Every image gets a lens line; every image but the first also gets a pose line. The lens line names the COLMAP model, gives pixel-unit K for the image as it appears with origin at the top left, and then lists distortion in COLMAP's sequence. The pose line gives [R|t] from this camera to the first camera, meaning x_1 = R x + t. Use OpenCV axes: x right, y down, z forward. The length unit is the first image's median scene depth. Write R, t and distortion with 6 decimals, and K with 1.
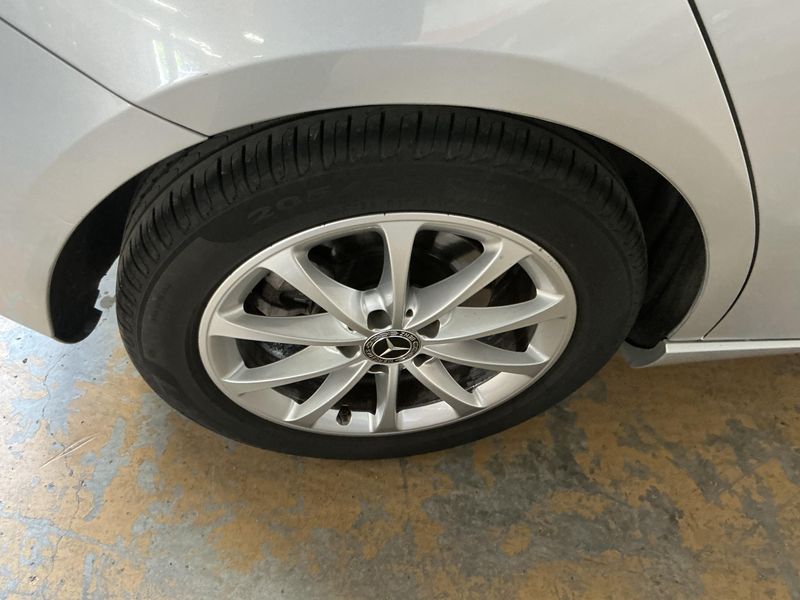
lens RADIAL K [[666.9, 0, 400.0], [0, 666.9, 300.0], [0, 0, 1]] dist [0.086615, -0.189204]
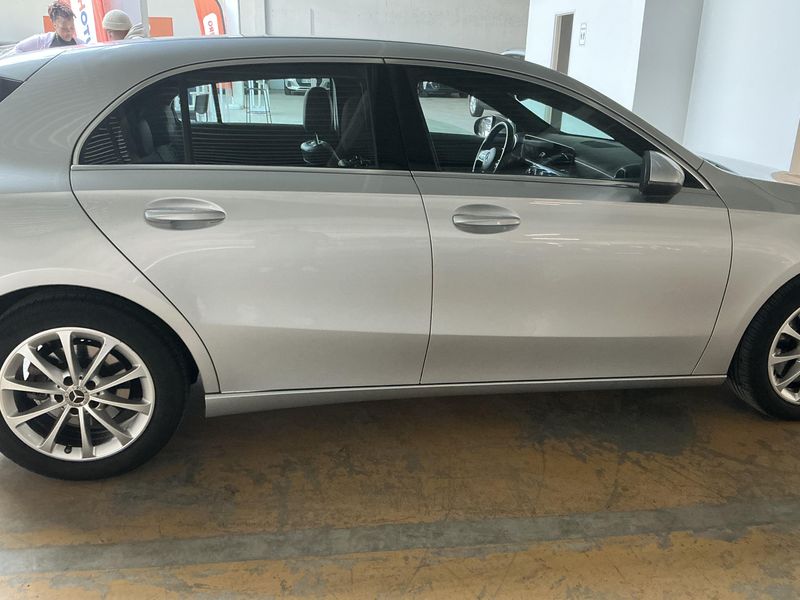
lens RADIAL K [[666.9, 0, 400.0], [0, 666.9, 300.0], [0, 0, 1]] dist [0.086615, -0.189204]
pose [[0.993926, -0.091422, 0.061258, 0.887751], [0.109962, 0.847082, -0.519962, 1.003815], [-0.004355, 0.523540, 0.851990, -1.110459]]
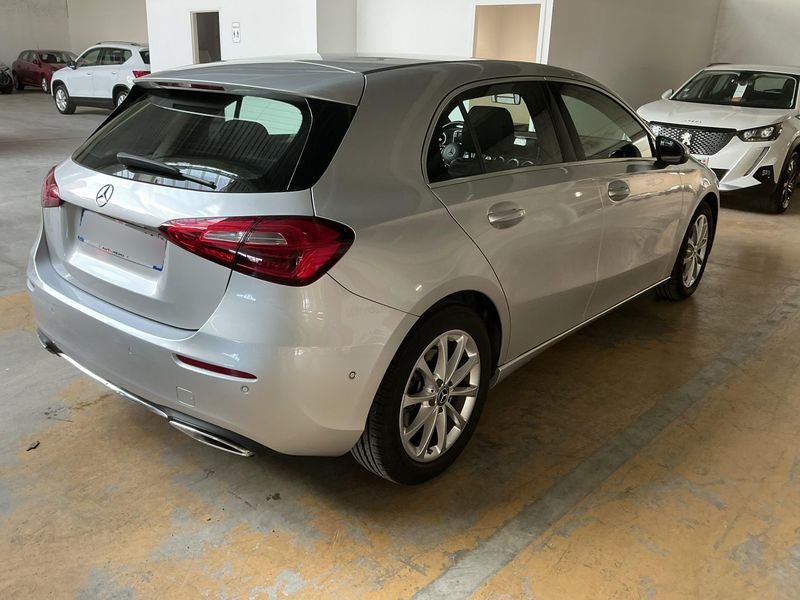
lens RADIAL K [[666.9, 0, 400.0], [0, 666.9, 300.0], [0, 0, 1]] dist [0.086615, -0.189204]
pose [[0.709274, -0.293437, 0.640956, -1.462291], [0.569788, 0.773995, -0.276177, 0.346709], [-0.415056, 0.561094, 0.716171, -0.896978]]
